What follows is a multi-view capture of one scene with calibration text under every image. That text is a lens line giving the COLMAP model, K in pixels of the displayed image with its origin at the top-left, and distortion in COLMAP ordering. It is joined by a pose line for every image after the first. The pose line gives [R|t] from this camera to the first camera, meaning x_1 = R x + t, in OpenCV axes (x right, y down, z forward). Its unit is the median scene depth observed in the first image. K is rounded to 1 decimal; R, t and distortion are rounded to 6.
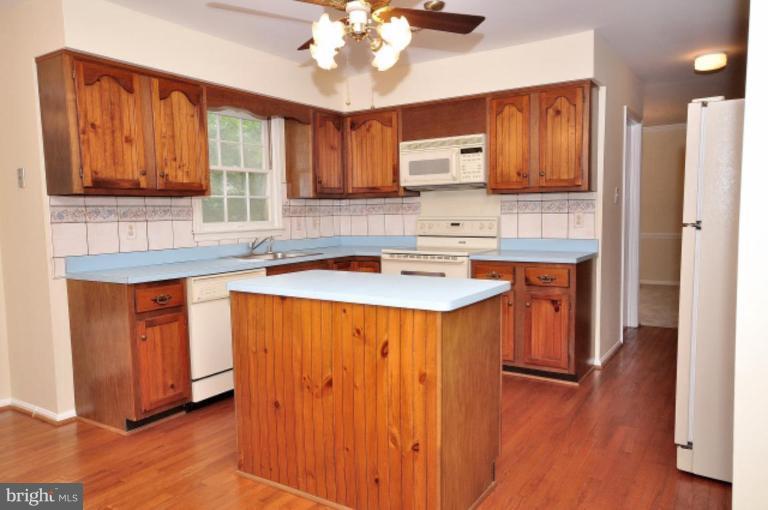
lens RADIAL K [[553.2, 0, 384.0], [0, 553.2, 255.0], [0, 0, 1]] dist [0.002430, 0.003964]
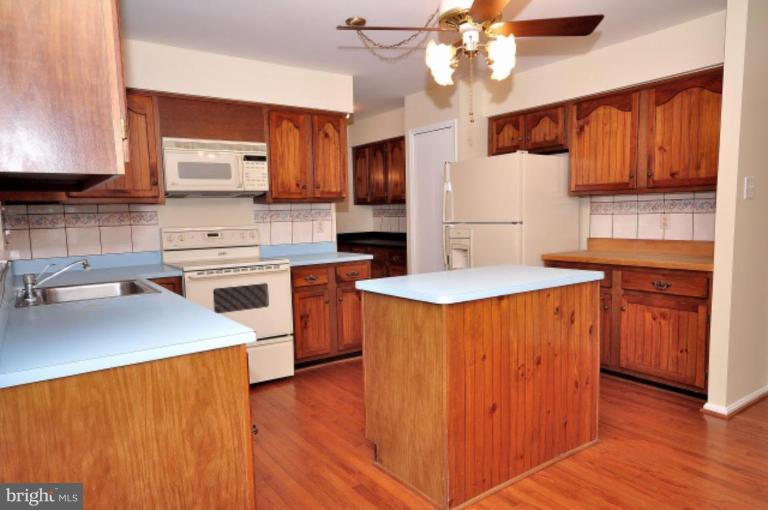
lens RADIAL K [[509.2, 0, 379.8], [0, 509.2, 255.9], [0, 0, 1]] dist [0.005698, 0.004508]
pose [[0.364255, -0.071225, 0.928572, -0.704718], [0.092569, 0.994902, 0.040000, -0.035492], [-0.926687, 0.071387, 0.368991, 0.536697]]
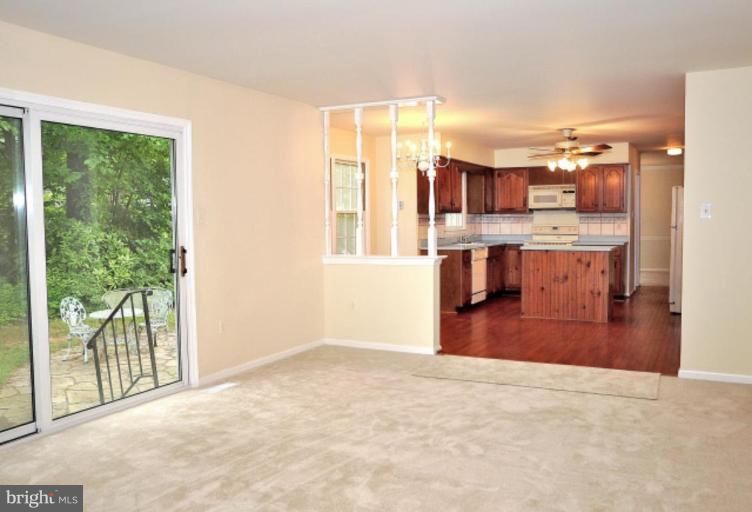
lens RADIAL K [[643.5, 0, 419.0], [0, 643.5, 253.4], [0, 0, 1]] dist [-0.003279, -0.000854]
pose [[0.986047, 0.000111, 0.166470, -0.894080], [0.004087, 0.999682, -0.024877, 0.108664], [-0.166420, 0.025210, 0.985733, -1.420505]]
